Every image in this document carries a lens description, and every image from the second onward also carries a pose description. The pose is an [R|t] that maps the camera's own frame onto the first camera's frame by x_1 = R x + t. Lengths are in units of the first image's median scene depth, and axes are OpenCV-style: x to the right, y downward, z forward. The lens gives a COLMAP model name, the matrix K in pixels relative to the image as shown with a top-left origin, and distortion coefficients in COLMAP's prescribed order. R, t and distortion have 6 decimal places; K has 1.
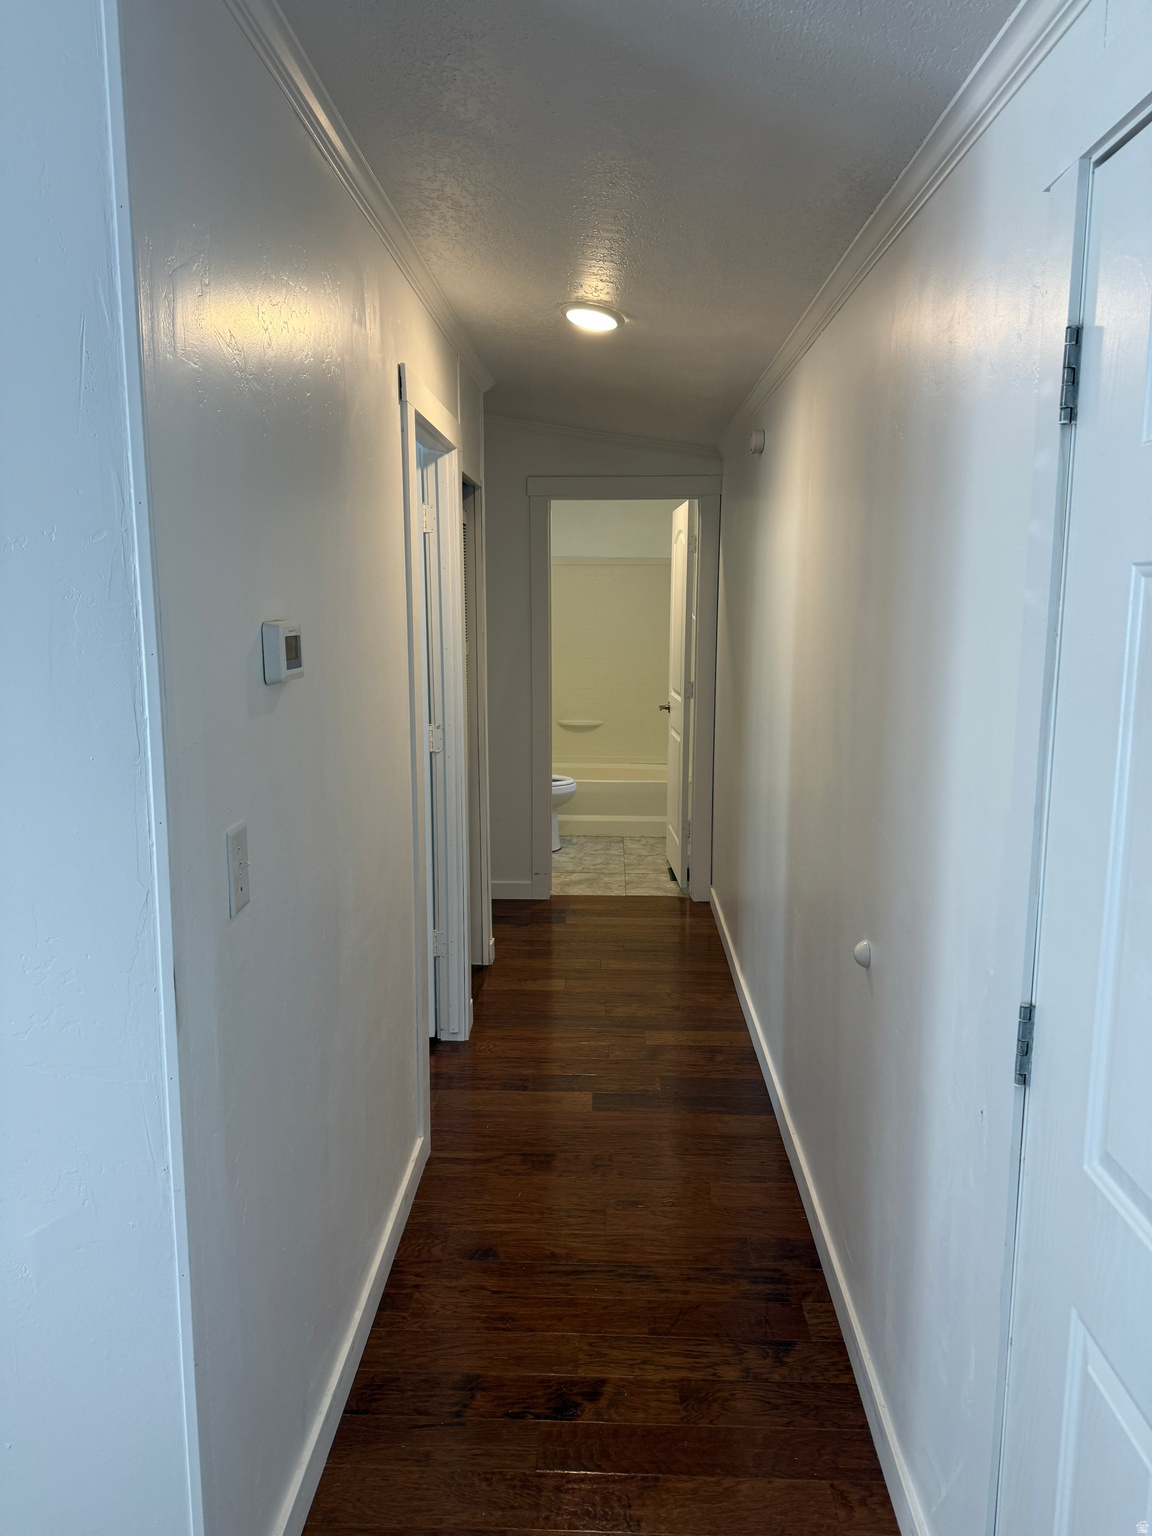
lens RADIAL K [[1086.6, 0, 574.4], [0, 1086.6, 767.7], [0, 0, 1]] dist [0.043040, -0.057832]
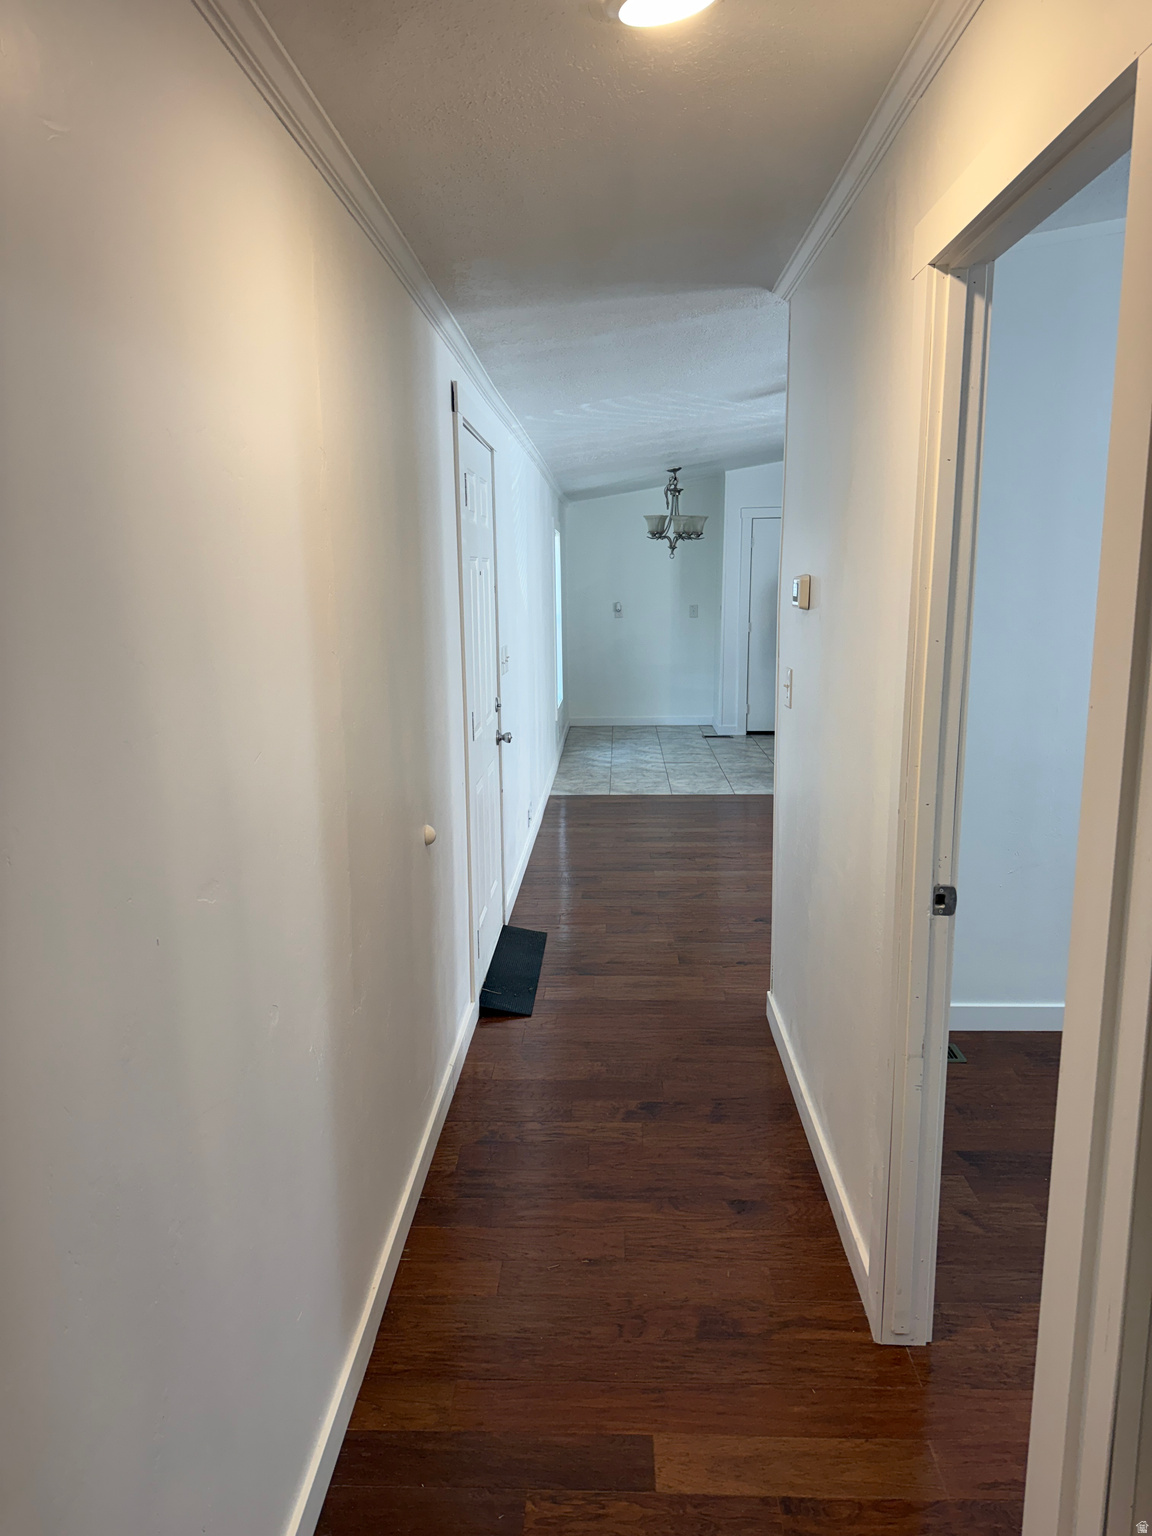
lens RADIAL K [[1086.6, 0, 573.2], [0, 1086.6, 769.3], [0, 0, 1]] dist [0.043040, -0.057832]
pose [[-0.999866, 0.015601, 0.004935, 0.067331], [0.016357, 0.944738, 0.327417, -0.289917], [0.000446, 0.327454, -0.944867, 1.905732]]
